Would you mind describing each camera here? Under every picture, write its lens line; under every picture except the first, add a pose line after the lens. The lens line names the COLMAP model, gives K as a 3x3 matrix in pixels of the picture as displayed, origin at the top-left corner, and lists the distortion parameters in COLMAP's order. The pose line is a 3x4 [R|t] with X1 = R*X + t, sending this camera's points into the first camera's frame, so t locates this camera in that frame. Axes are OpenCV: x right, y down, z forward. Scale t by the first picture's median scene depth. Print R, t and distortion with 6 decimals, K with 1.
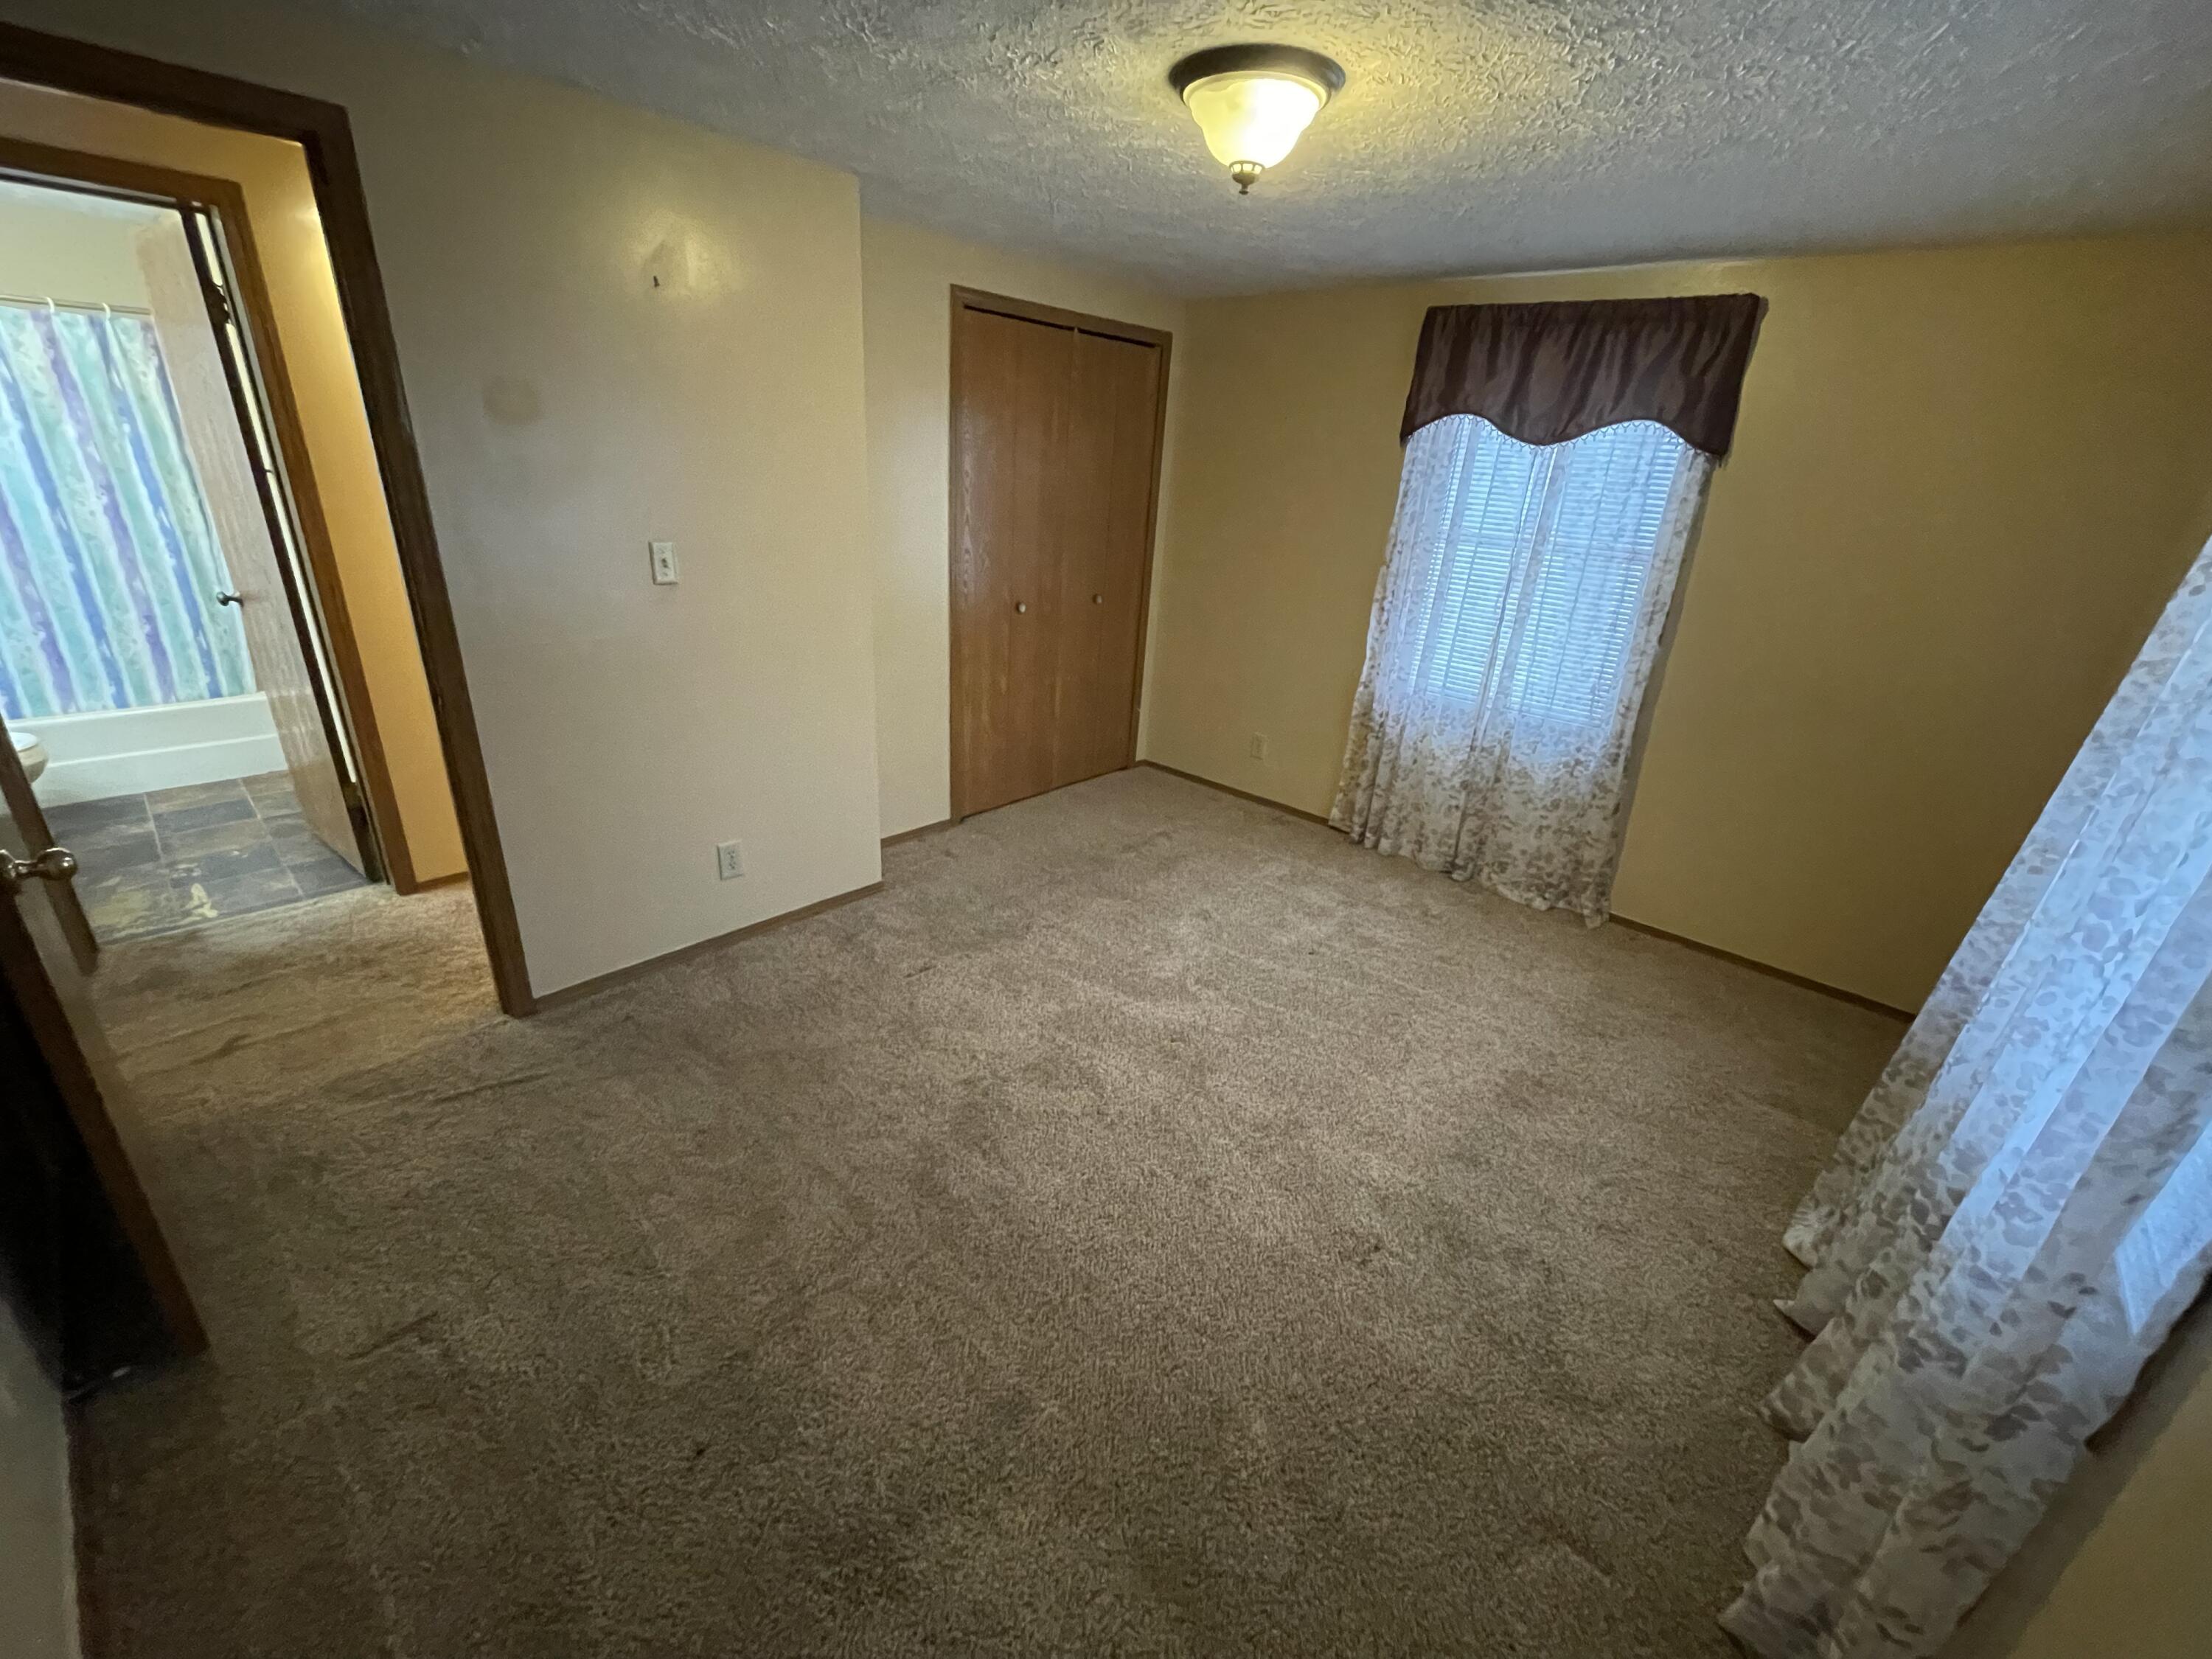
lens RADIAL K [[897.7, 0, 1106.5], [0, 897.7, 828.4], [0, 0, 1]] dist [-0.003135, 0.000444]
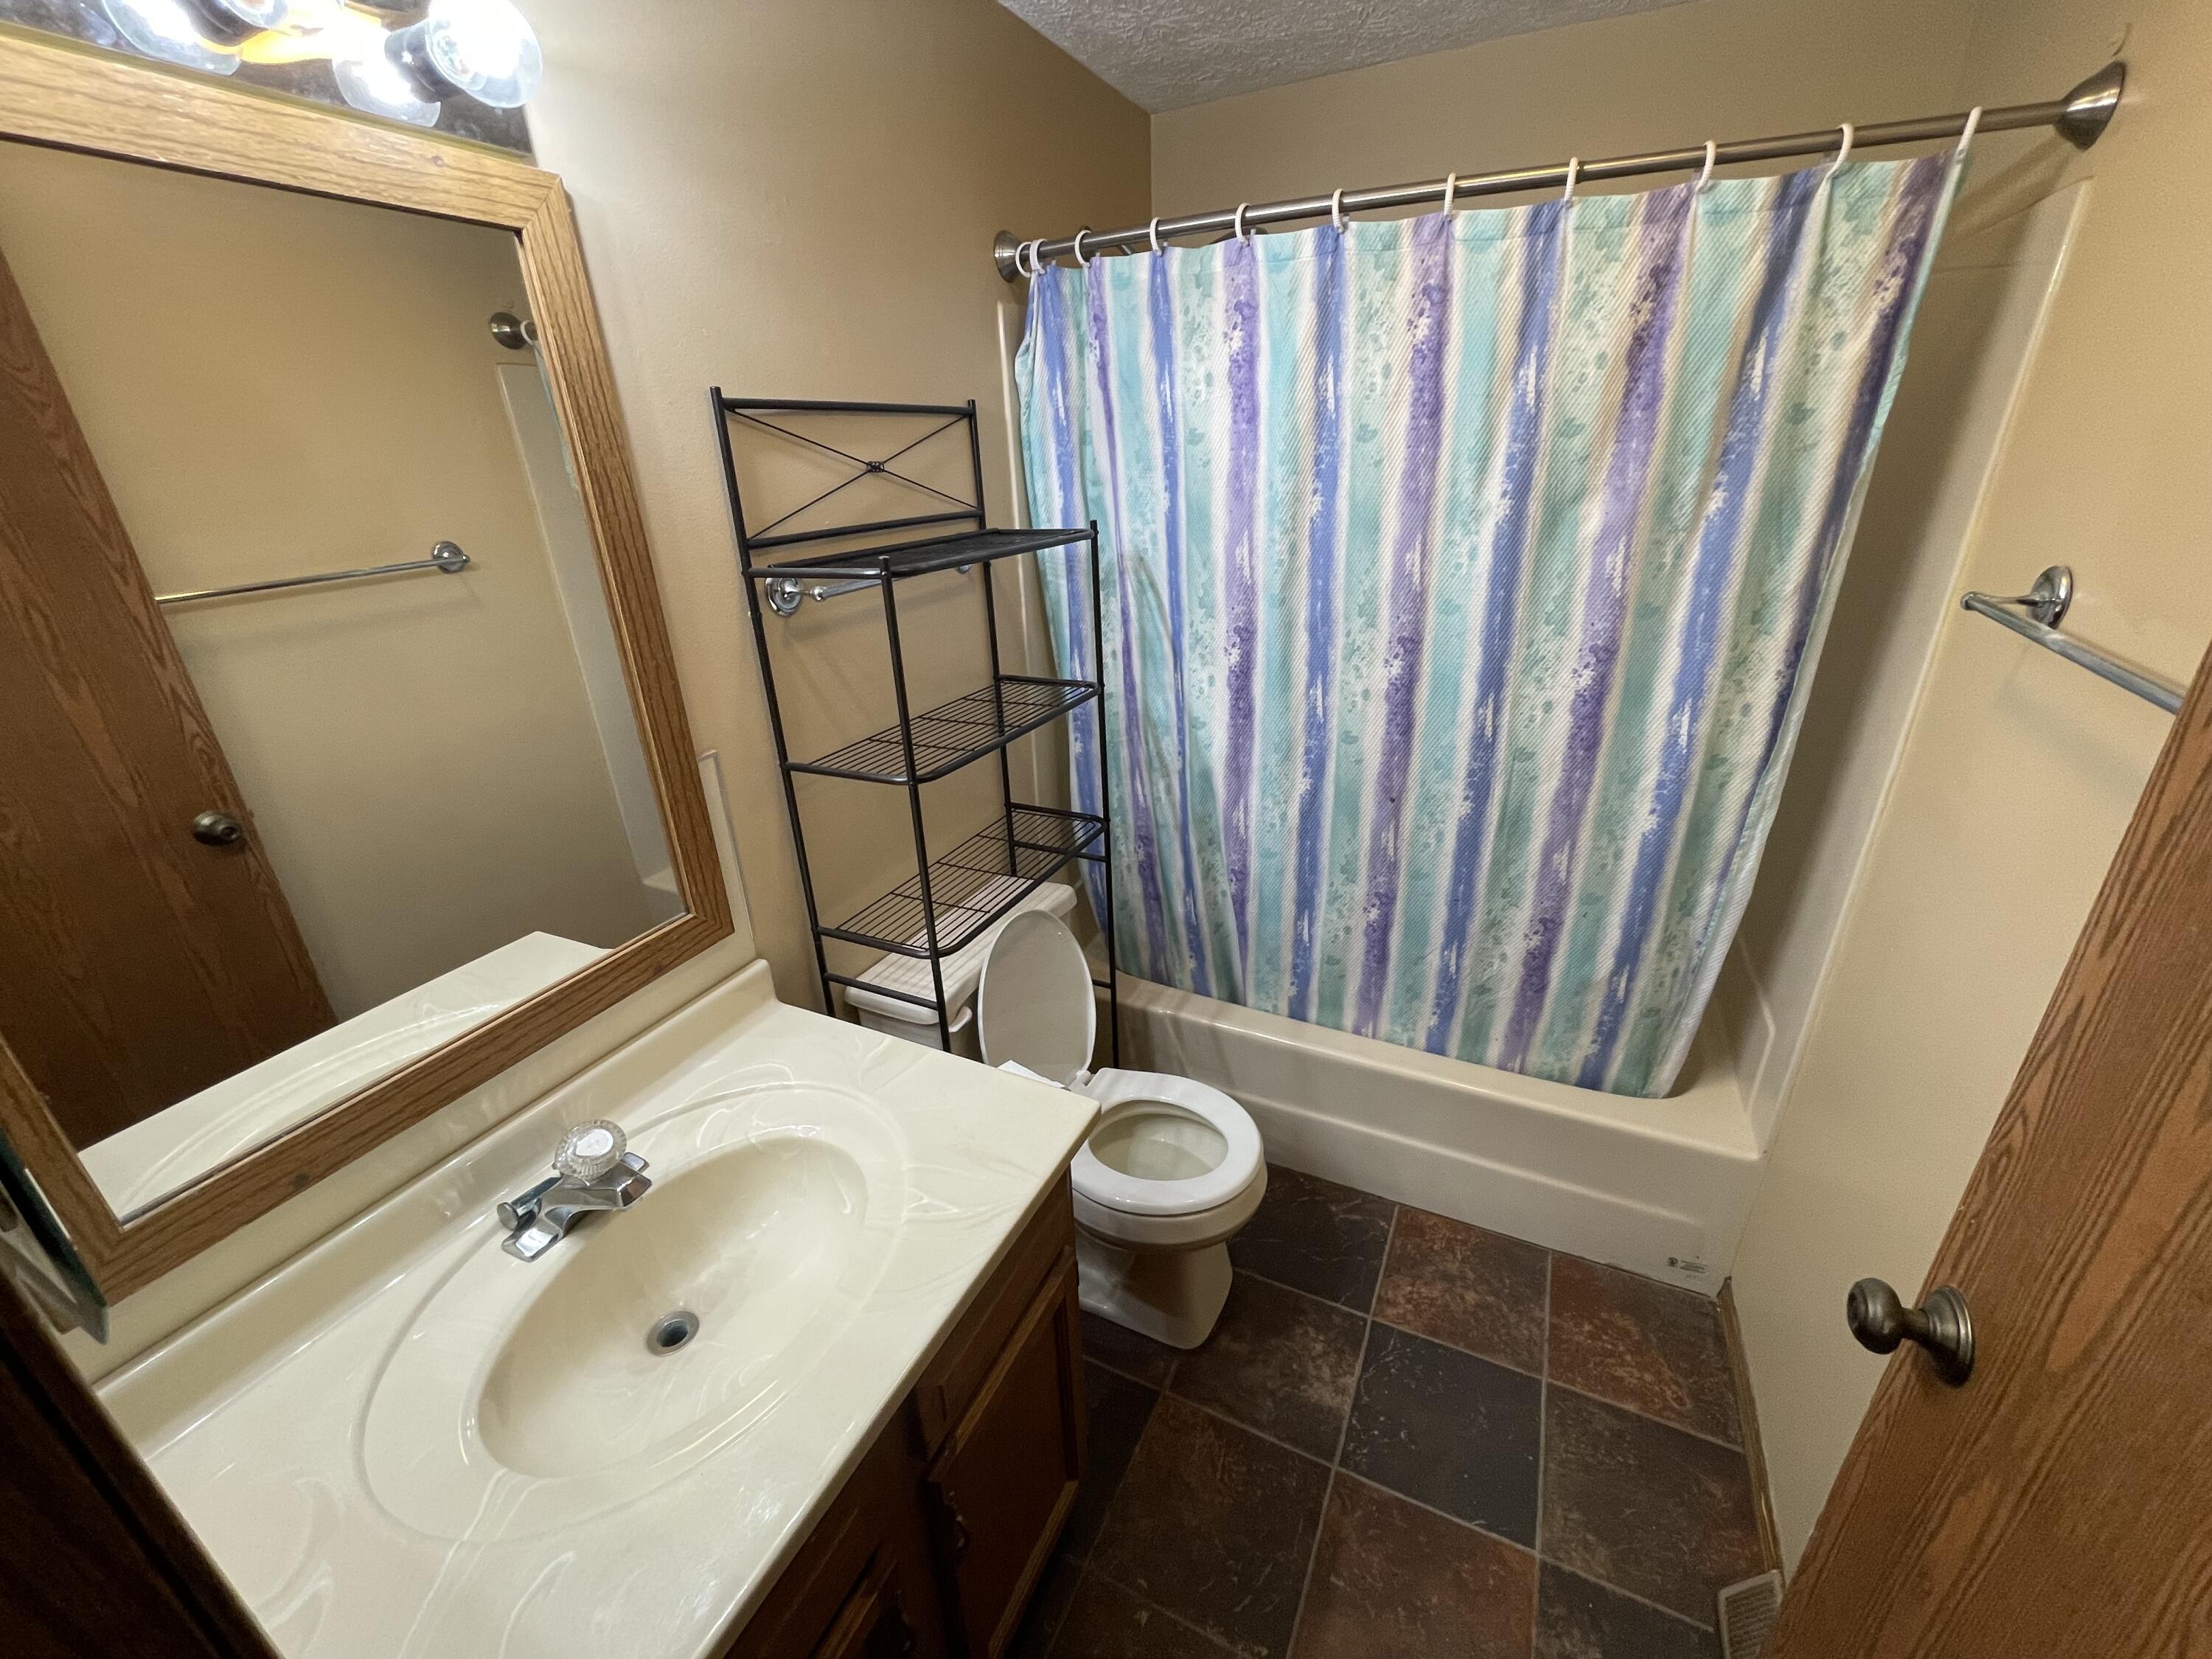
lens RADIAL K [[897.7, 0, 1097.8], [0, 897.7, 828.7], [0, 0, 1]] dist [-0.003135, 0.000444]
pose [[0.277081, 0.311344, -0.909006, -0.771994], [-0.313837, 0.923485, 0.220640, -0.318011], [0.908148, 0.224144, 0.353591, 0.654633]]
